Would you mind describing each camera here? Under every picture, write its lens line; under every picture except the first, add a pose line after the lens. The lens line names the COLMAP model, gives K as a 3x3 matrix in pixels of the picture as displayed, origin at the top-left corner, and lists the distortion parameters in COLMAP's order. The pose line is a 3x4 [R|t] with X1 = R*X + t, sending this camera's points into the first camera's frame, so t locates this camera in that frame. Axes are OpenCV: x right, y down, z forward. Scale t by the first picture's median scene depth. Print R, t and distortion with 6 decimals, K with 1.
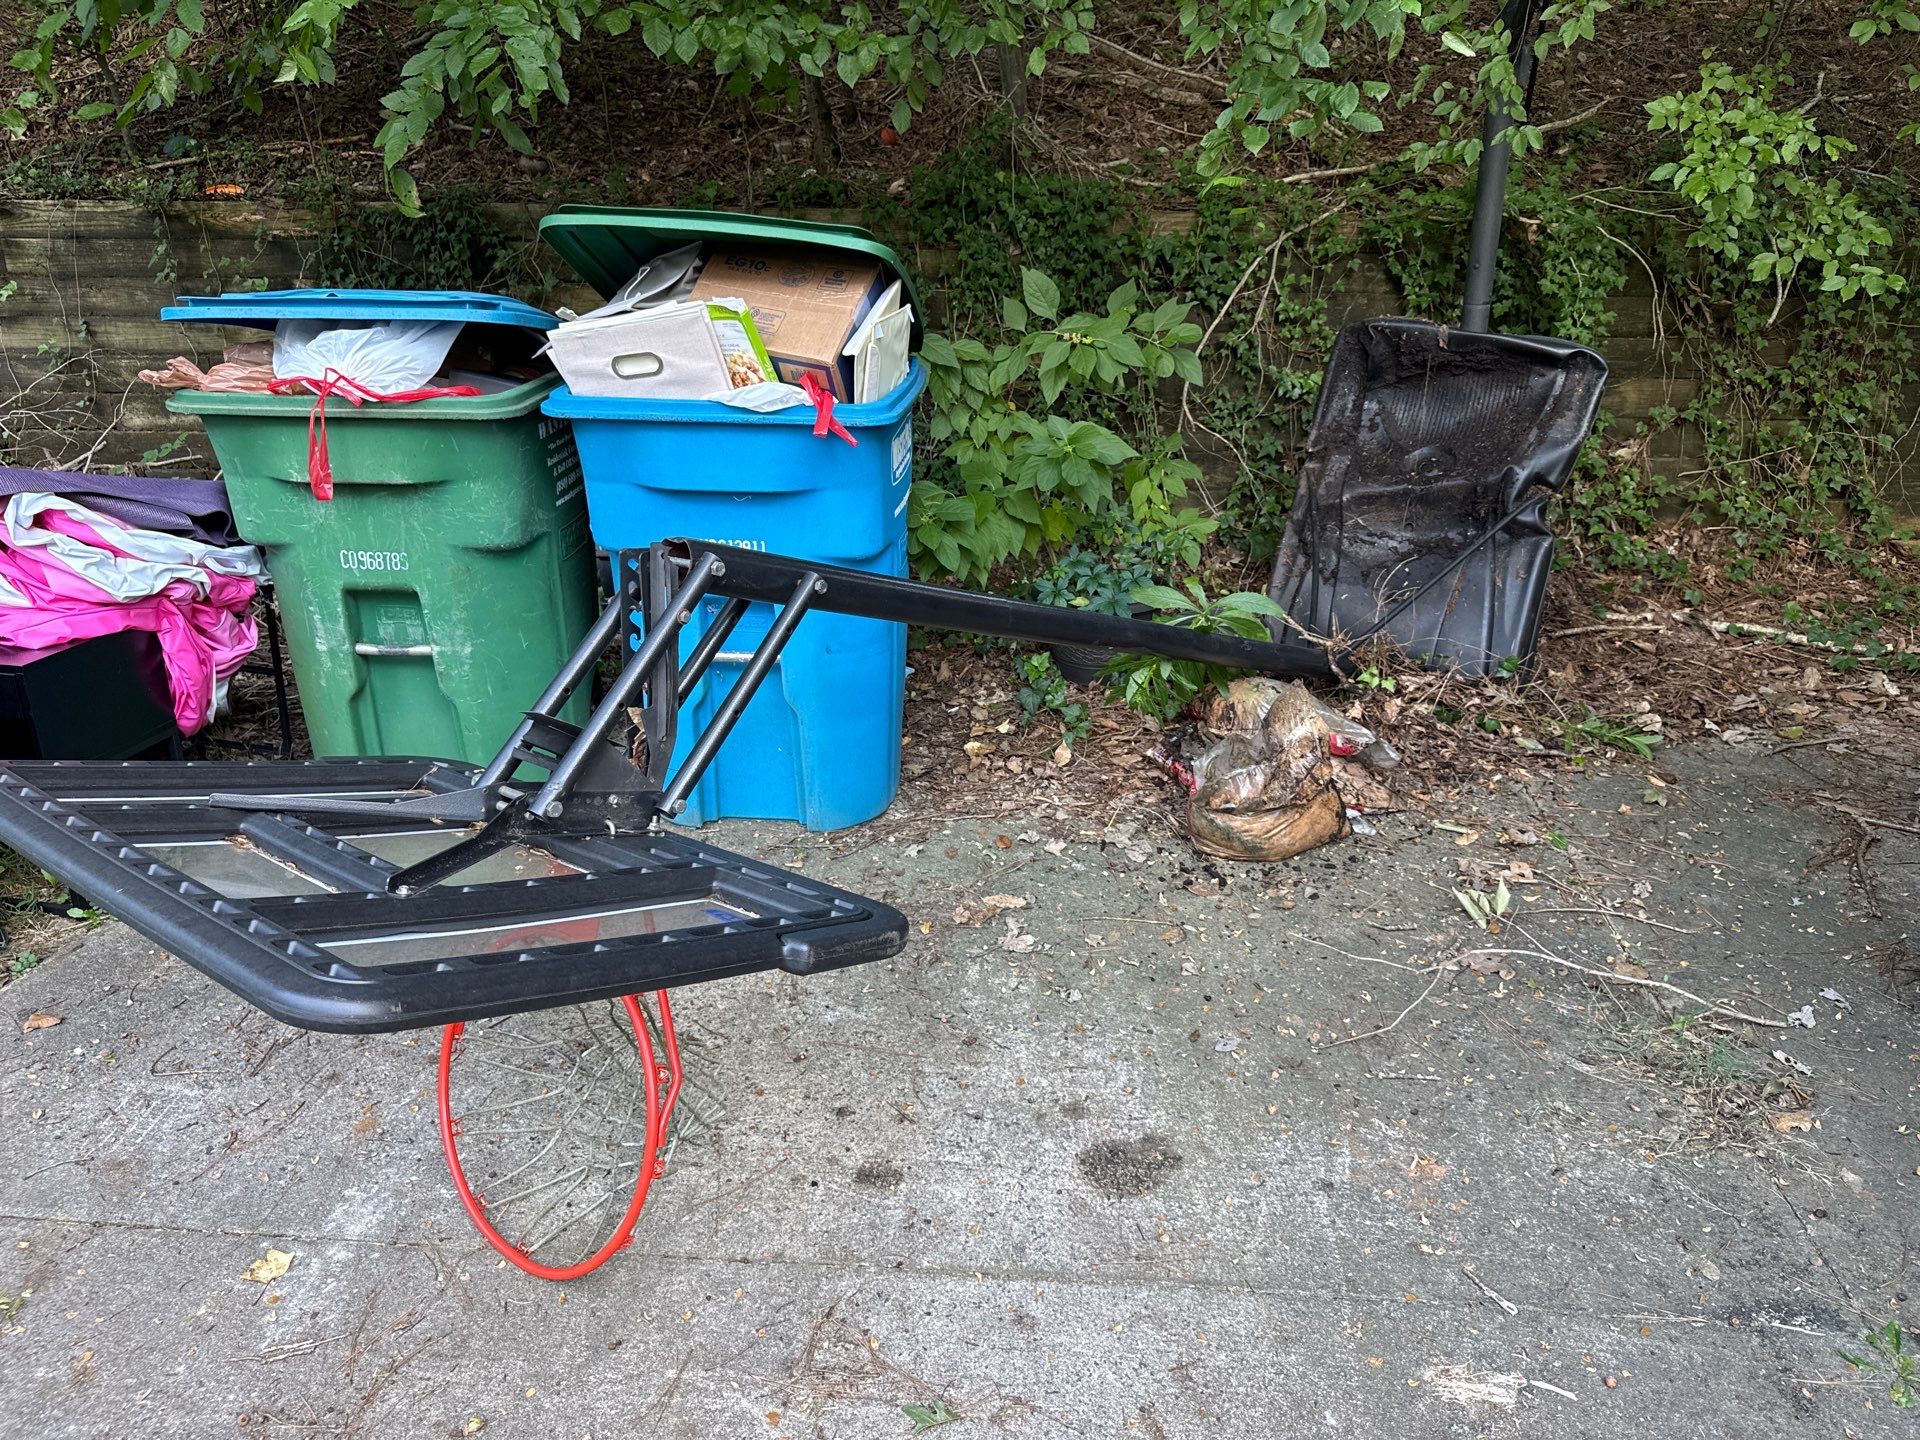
lens RADIAL K [[1335.2, 0, 960.0], [0, 1335.2, 720.0], [0, 0, 1]] dist [0.004815, -0.003750]
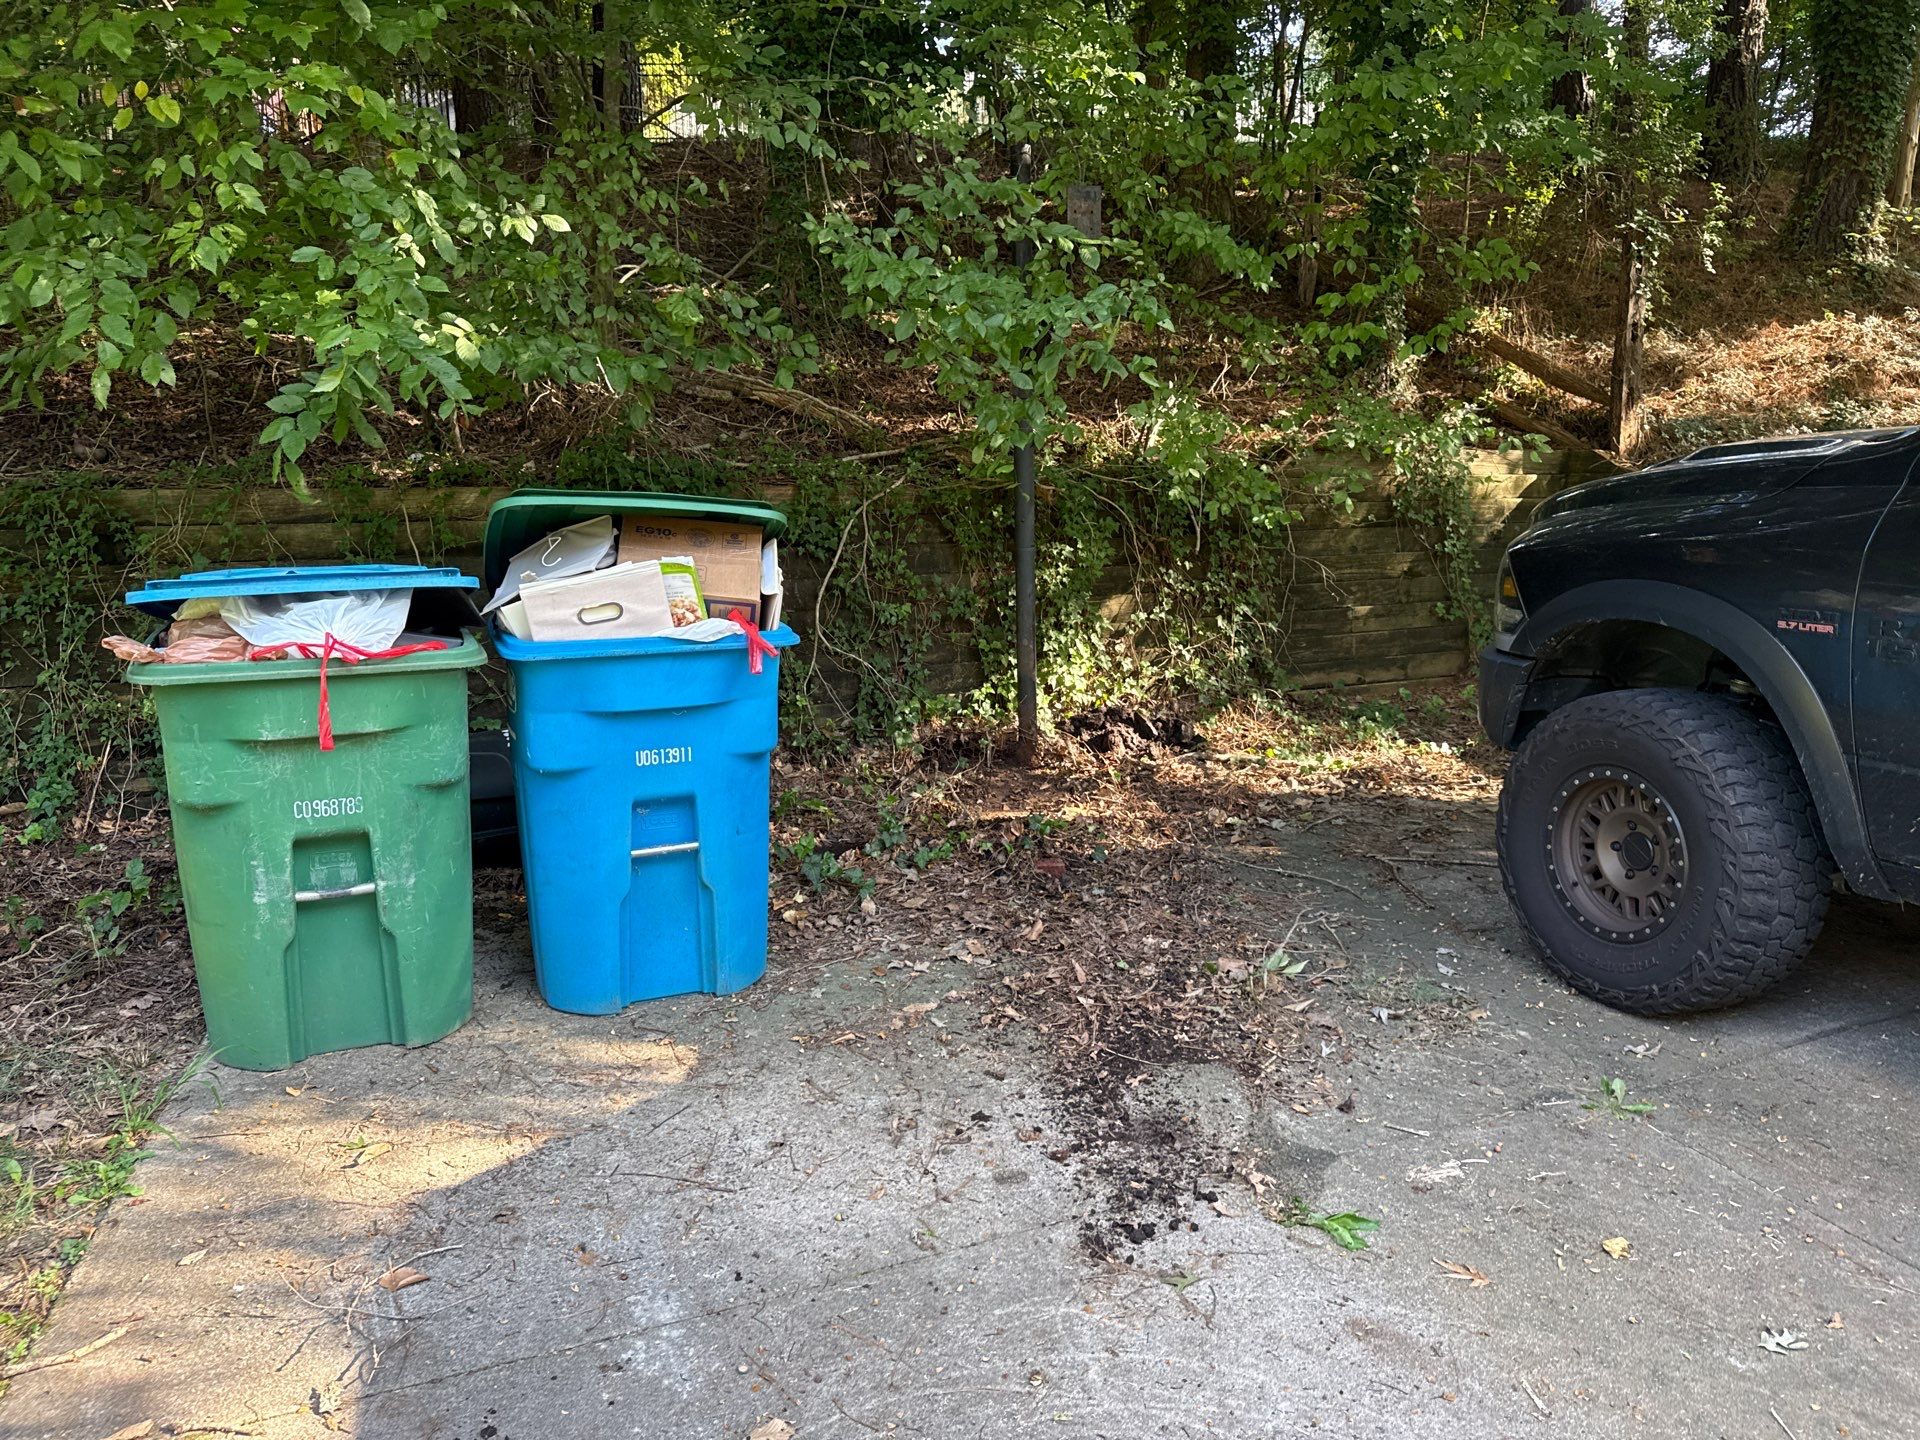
lens RADIAL K [[1335.2, 0, 960.0], [0, 1335.2, 720.0], [0, 0, 1]] dist [0.004815, -0.003750]
pose [[0.874132, -0.100482, 0.475180, -0.502165], [0.187774, 0.972206, -0.139842, 0.057903], [-0.447922, 0.211467, 0.868705, -0.174705]]
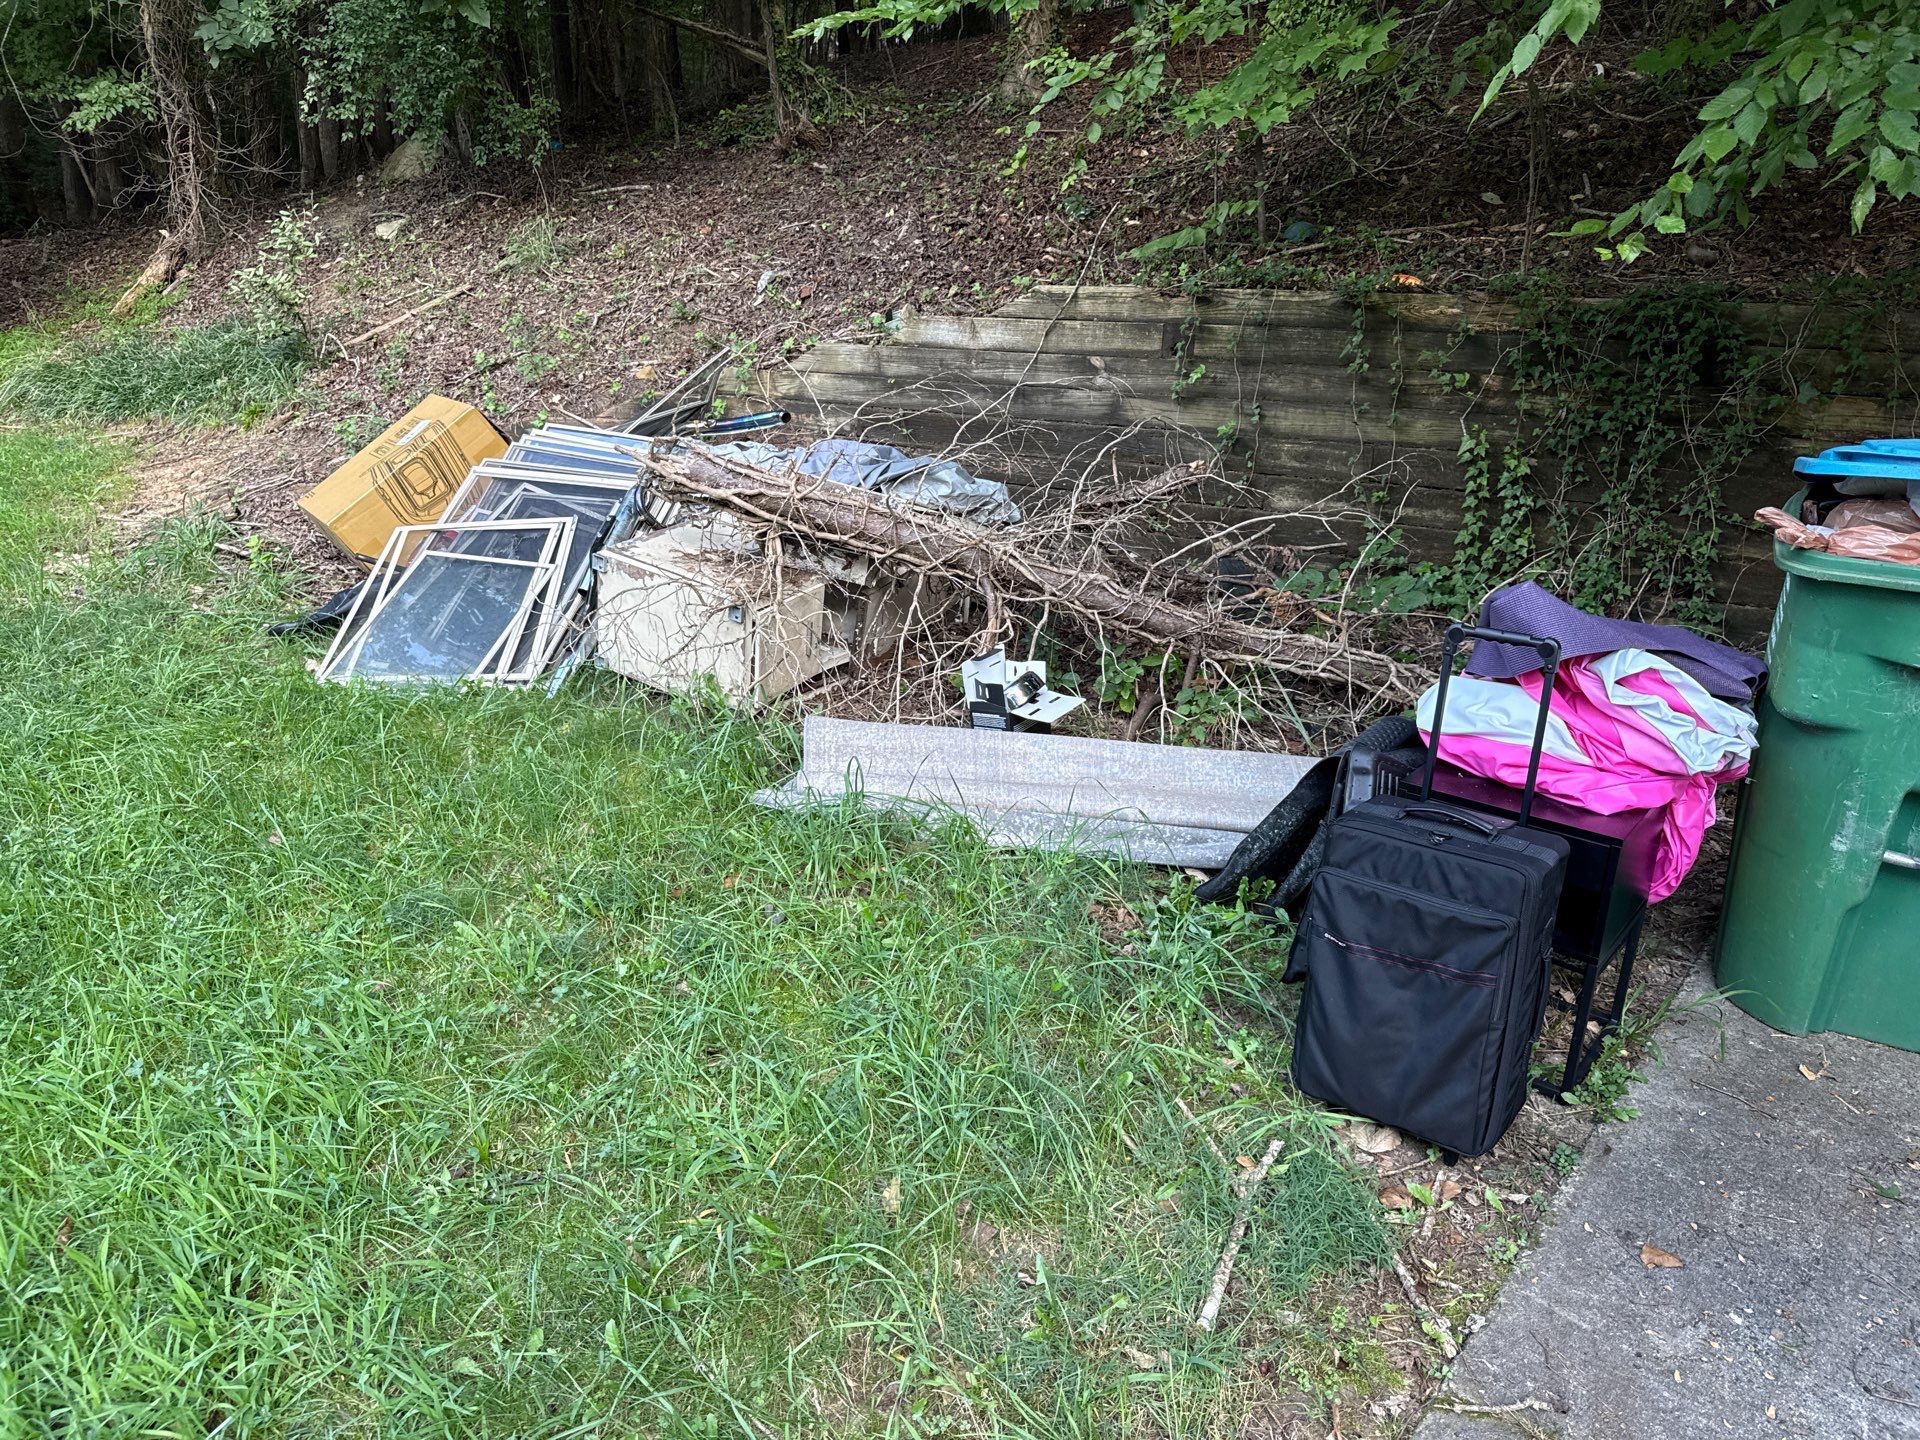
lens RADIAL K [[1318.3, 0, 993.5], [0, 1318.3, 716.7], [0, 0, 1]] dist [0.059720, -0.075773]
pose [[0.891766, 0.160814, -0.422957, -0.638380], [-0.176537, 0.984292, 0.002028, -0.044402], [0.416639, 0.072859, 0.906148, -0.004284]]
